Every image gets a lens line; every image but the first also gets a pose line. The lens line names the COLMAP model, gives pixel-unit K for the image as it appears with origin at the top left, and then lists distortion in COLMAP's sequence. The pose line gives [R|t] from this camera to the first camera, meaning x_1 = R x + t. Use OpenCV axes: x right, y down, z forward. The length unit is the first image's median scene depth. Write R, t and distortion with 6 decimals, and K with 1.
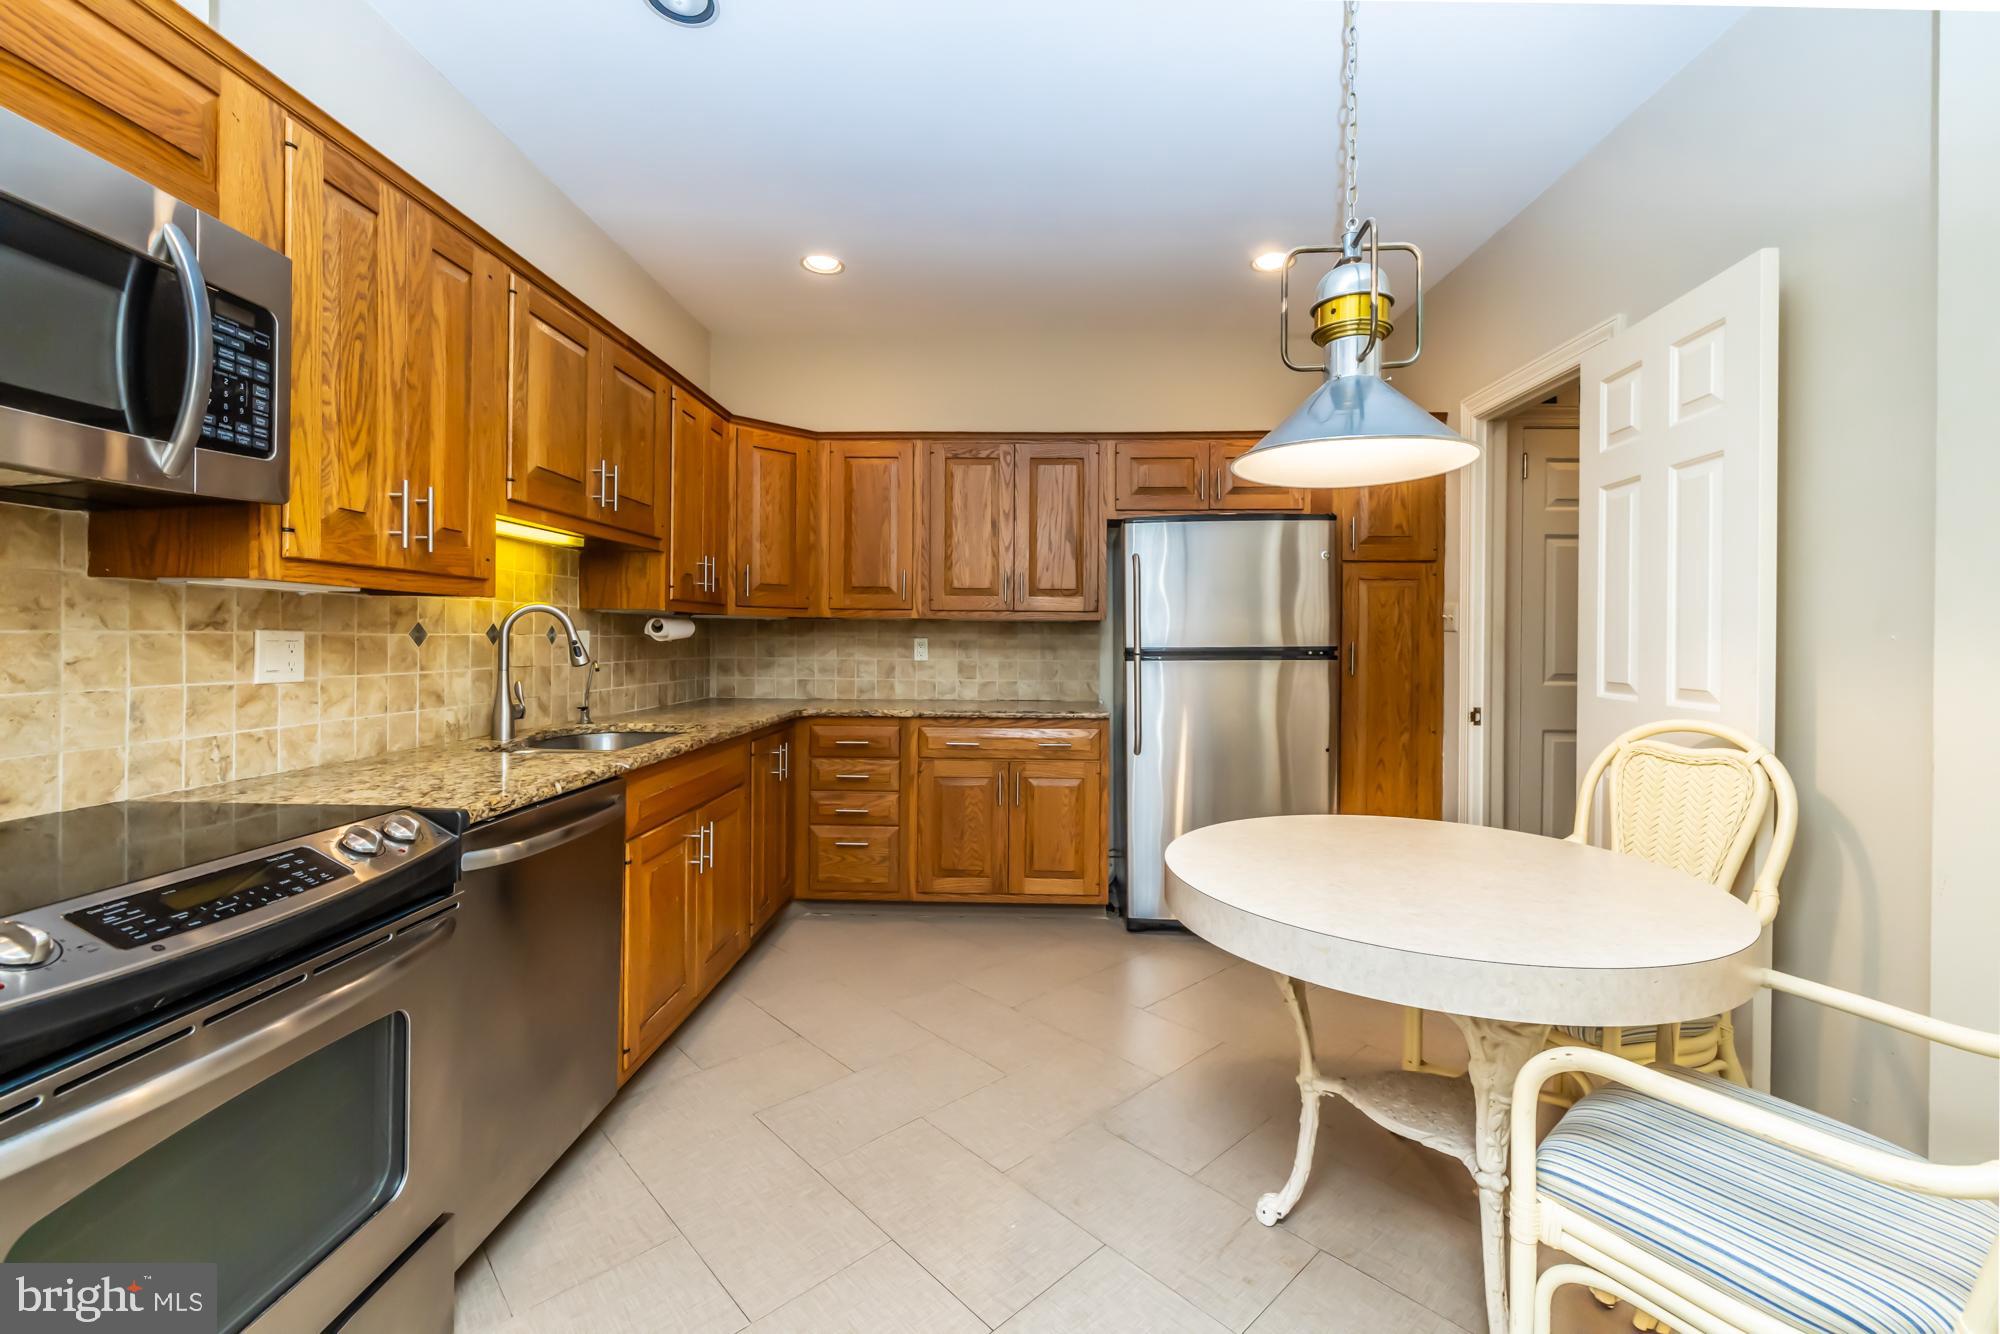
lens RADIAL K [[843.4, 0, 986.3], [0, 843.4, 648.6], [0, 0, 1]] dist [-0.004003, 0.000020]
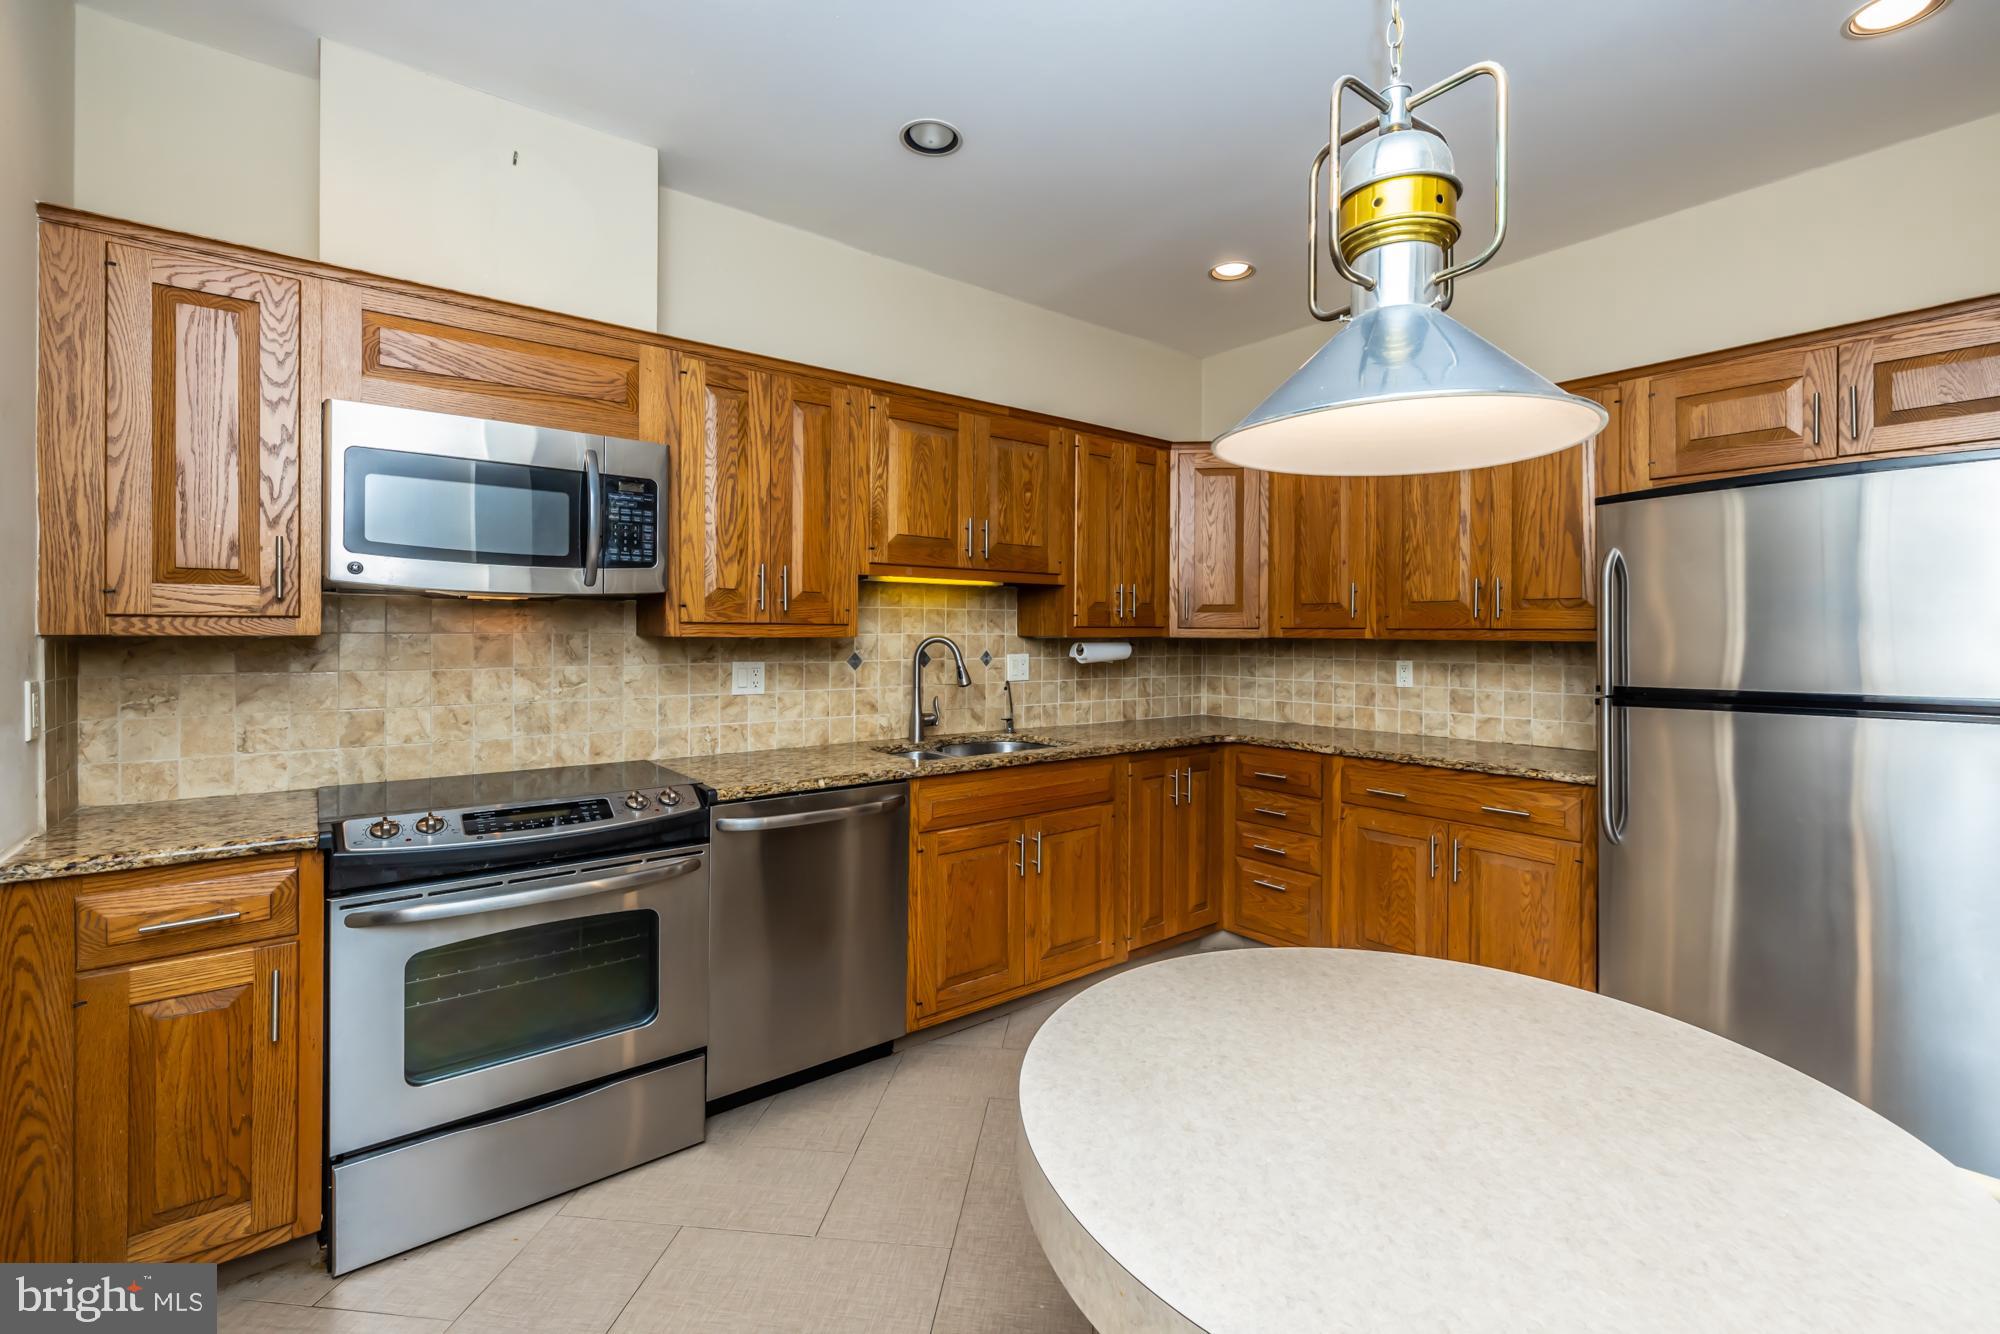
lens RADIAL K [[843.4, 0, 983.6], [0, 843.4, 648.6], [0, 0, 1]] dist [-0.004003, 0.000020]
pose [[0.643263, 0.007534, -0.765609, 0.573873], [-0.006799, 0.999968, 0.004128, -0.048085], [0.765615, 0.002550, 0.643294, 0.274389]]
